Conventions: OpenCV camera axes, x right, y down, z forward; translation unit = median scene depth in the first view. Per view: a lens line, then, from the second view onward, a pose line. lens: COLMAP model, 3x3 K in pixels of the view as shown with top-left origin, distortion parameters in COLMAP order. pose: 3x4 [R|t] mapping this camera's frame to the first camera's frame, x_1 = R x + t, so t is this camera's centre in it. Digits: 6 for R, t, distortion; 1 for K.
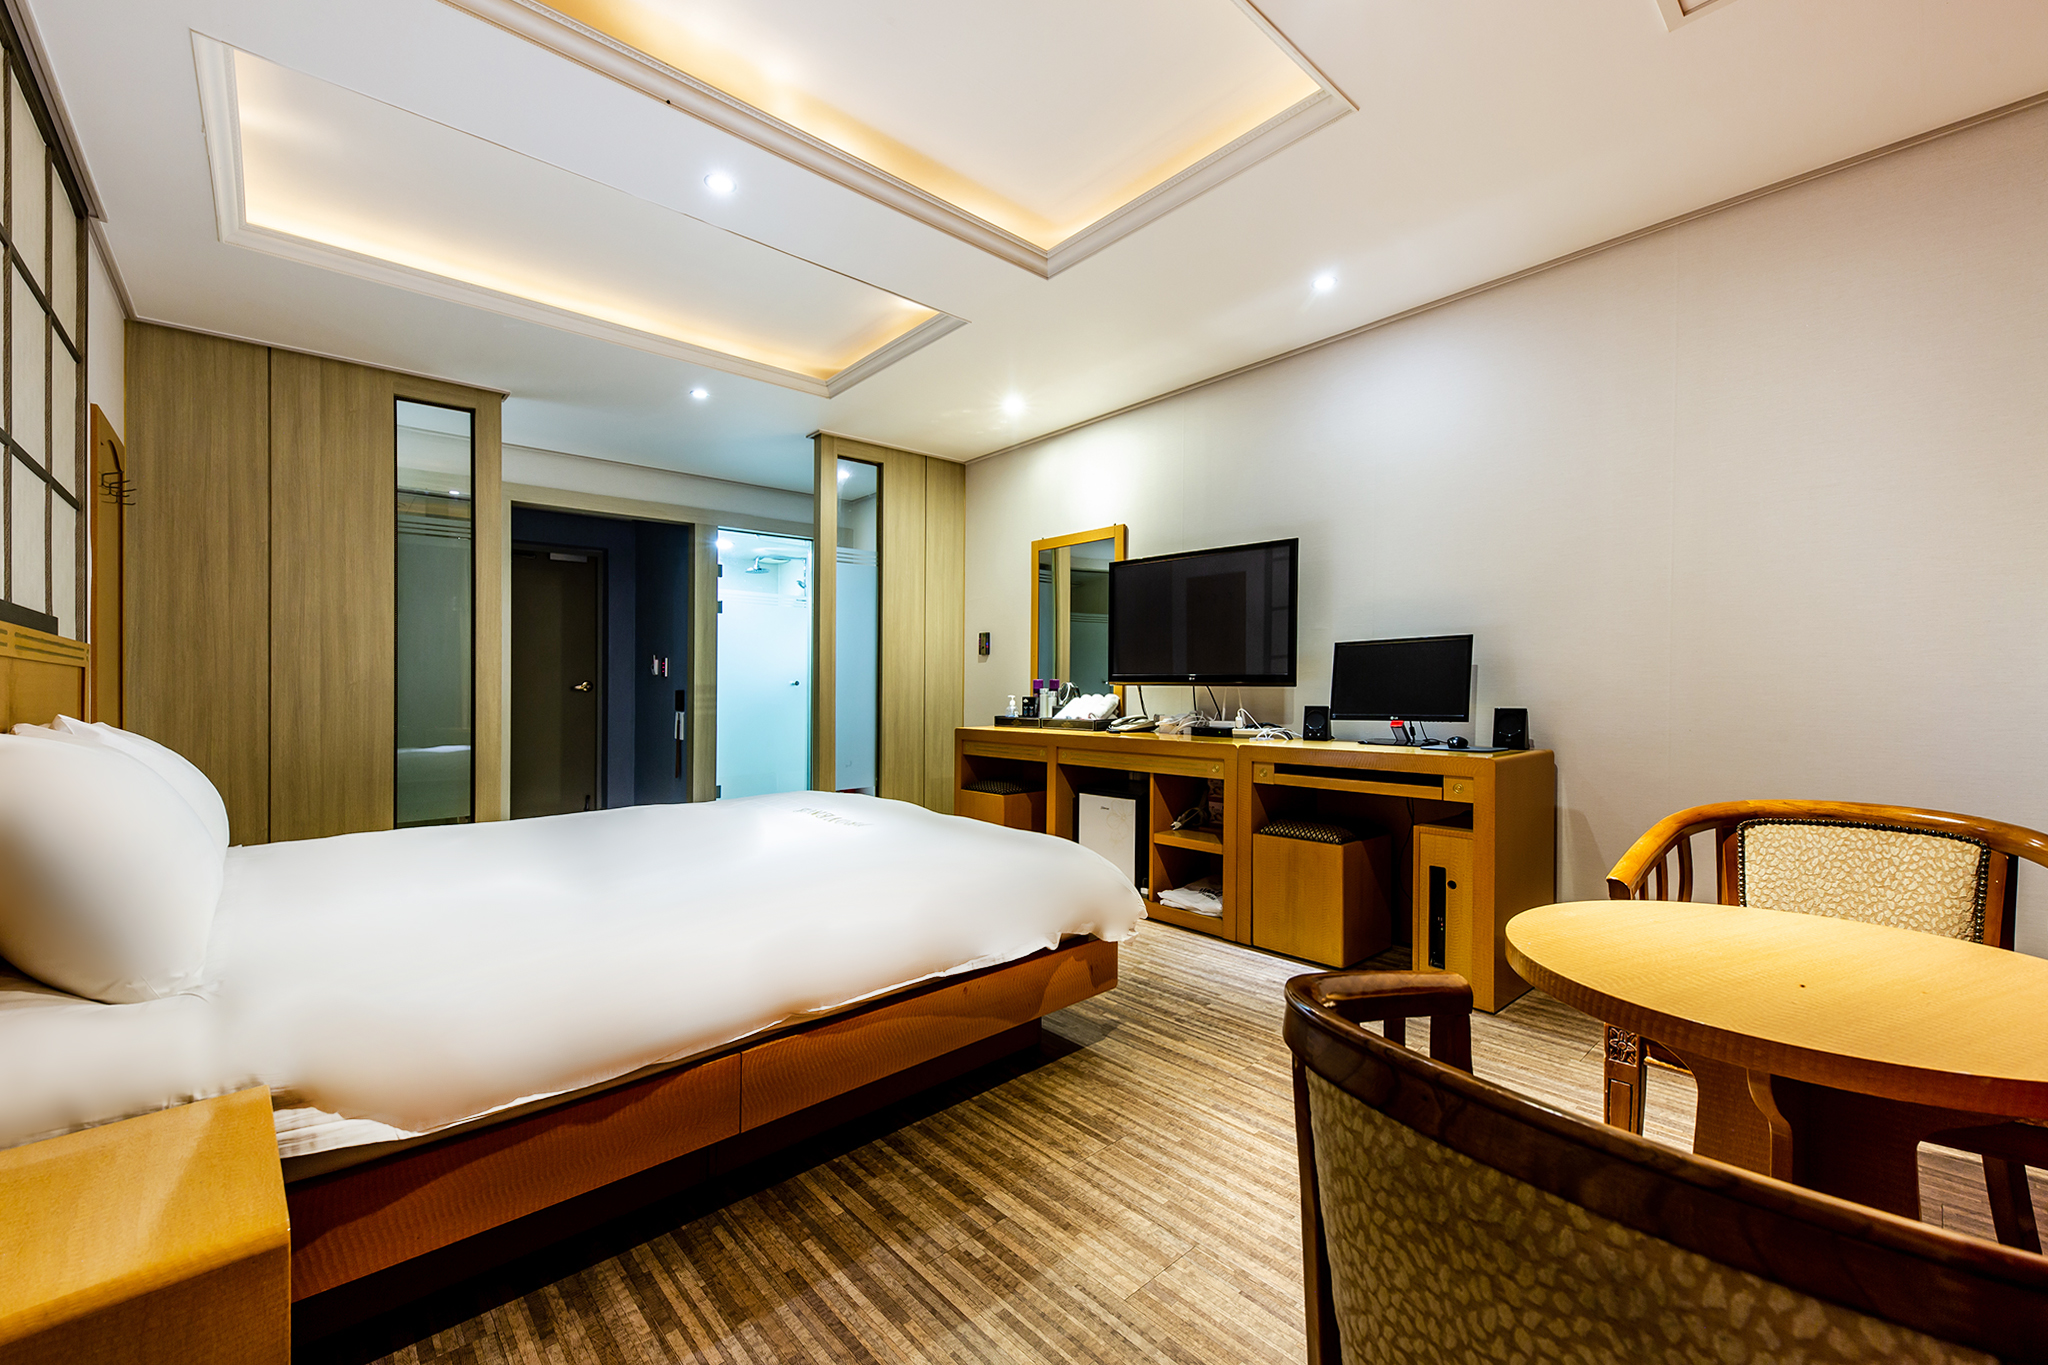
lens RADIAL K [[814.8, 0, 1024.0], [0, 814.8, 682.5], [0, 0, 1]] dist [-0.000318, -0.000199]
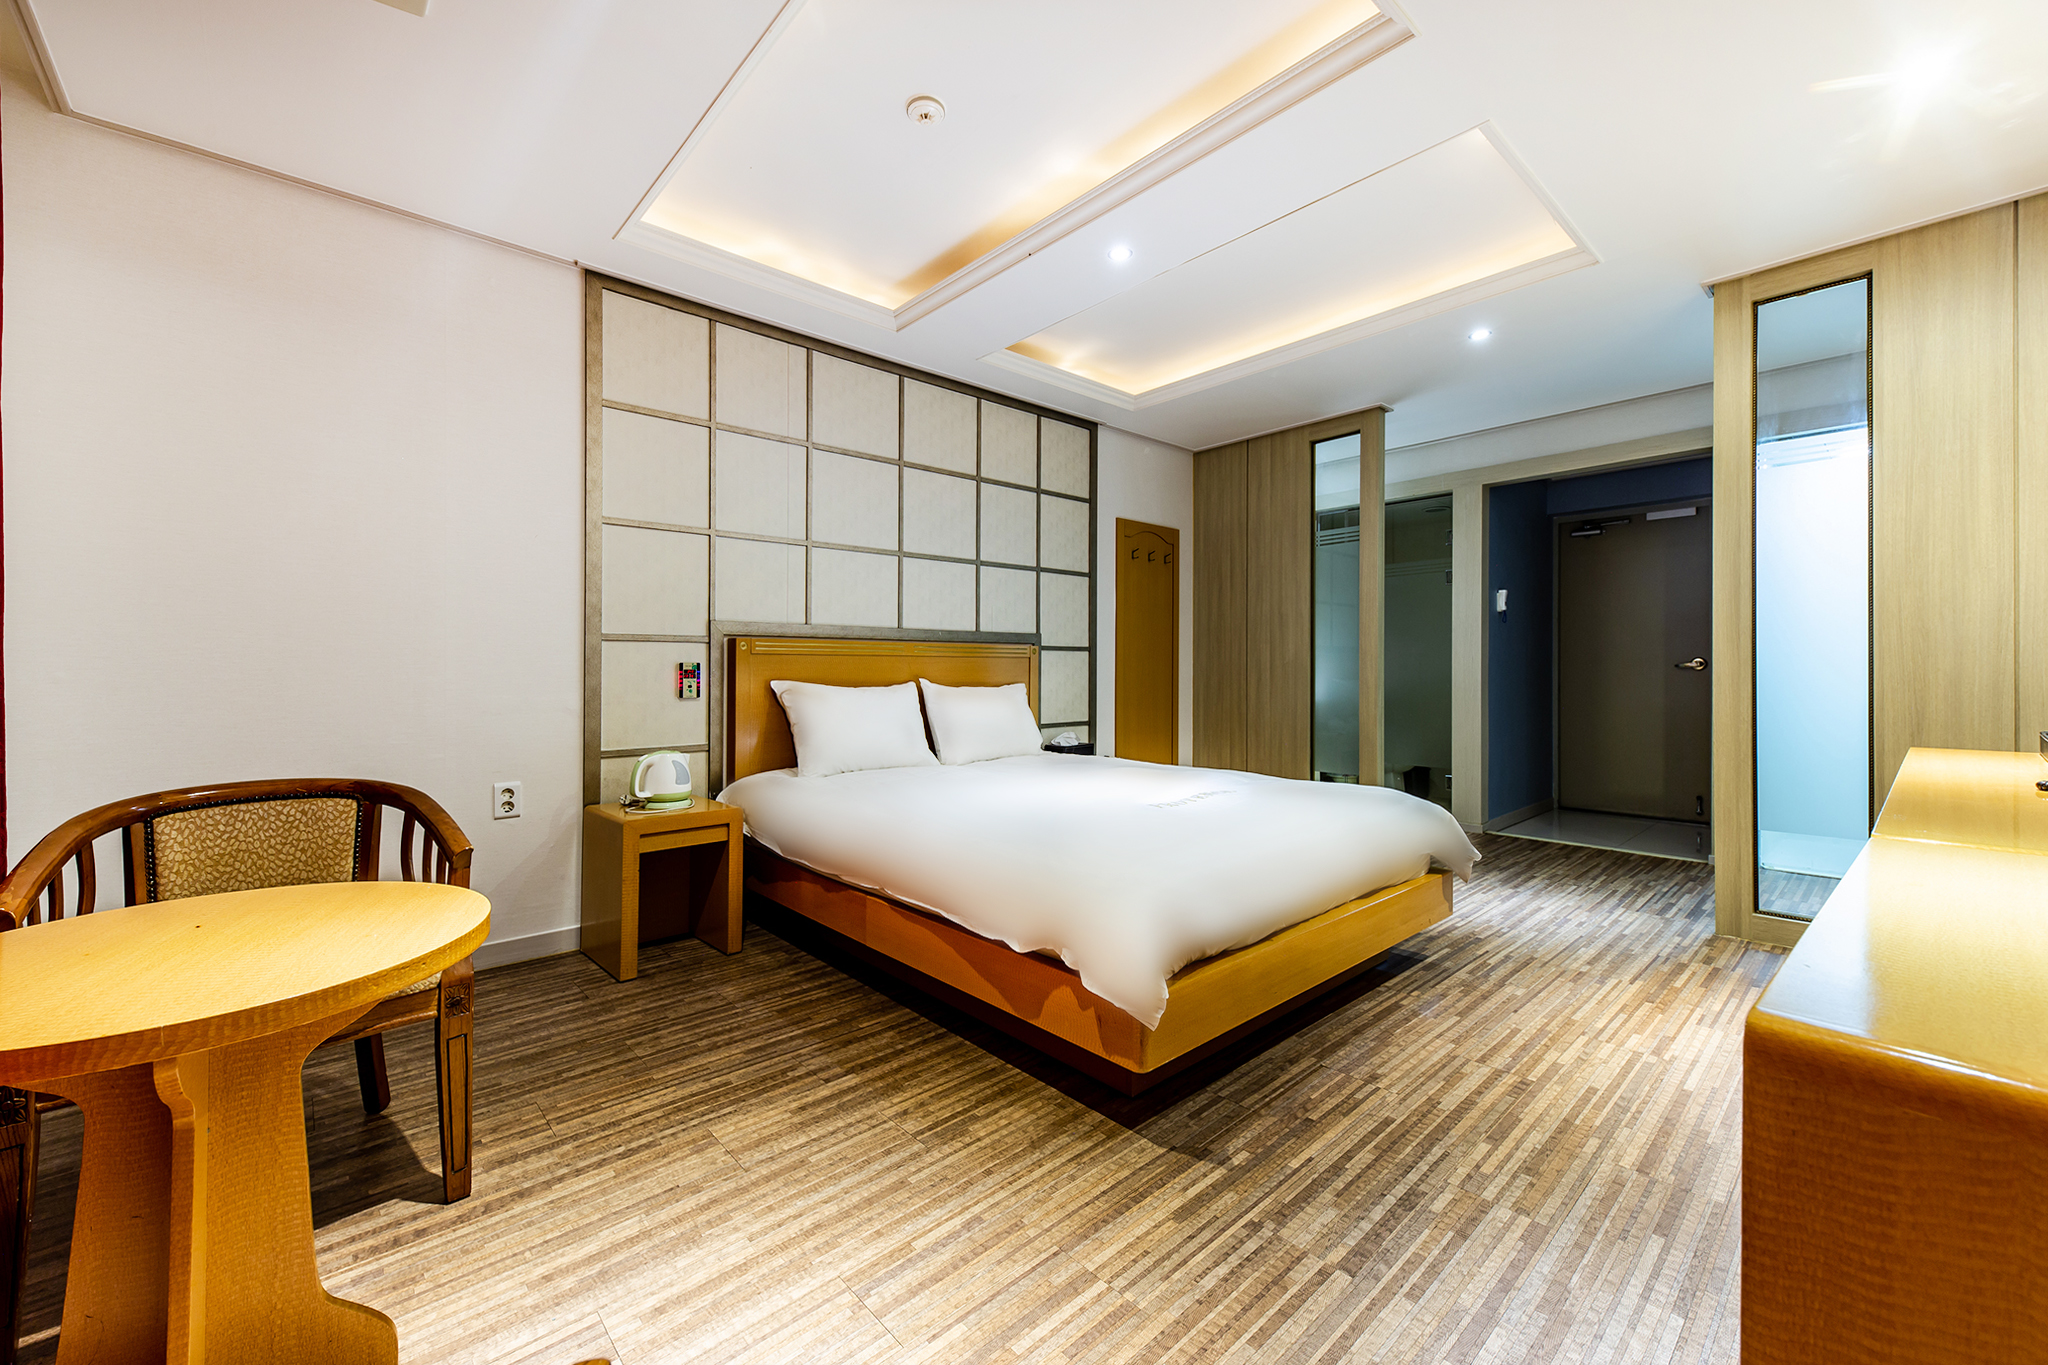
lens RADIAL K [[812.2, 0, 1029.2], [0, 812.2, 666.2], [0, 0, 1]] dist [0.007073, -0.000244]
pose [[0.006364, 0.008291, -0.999945, 1.008797], [0.002023, 0.999963, 0.008304, -0.013993], [0.999978, -0.002075, 0.006347, 1.045118]]
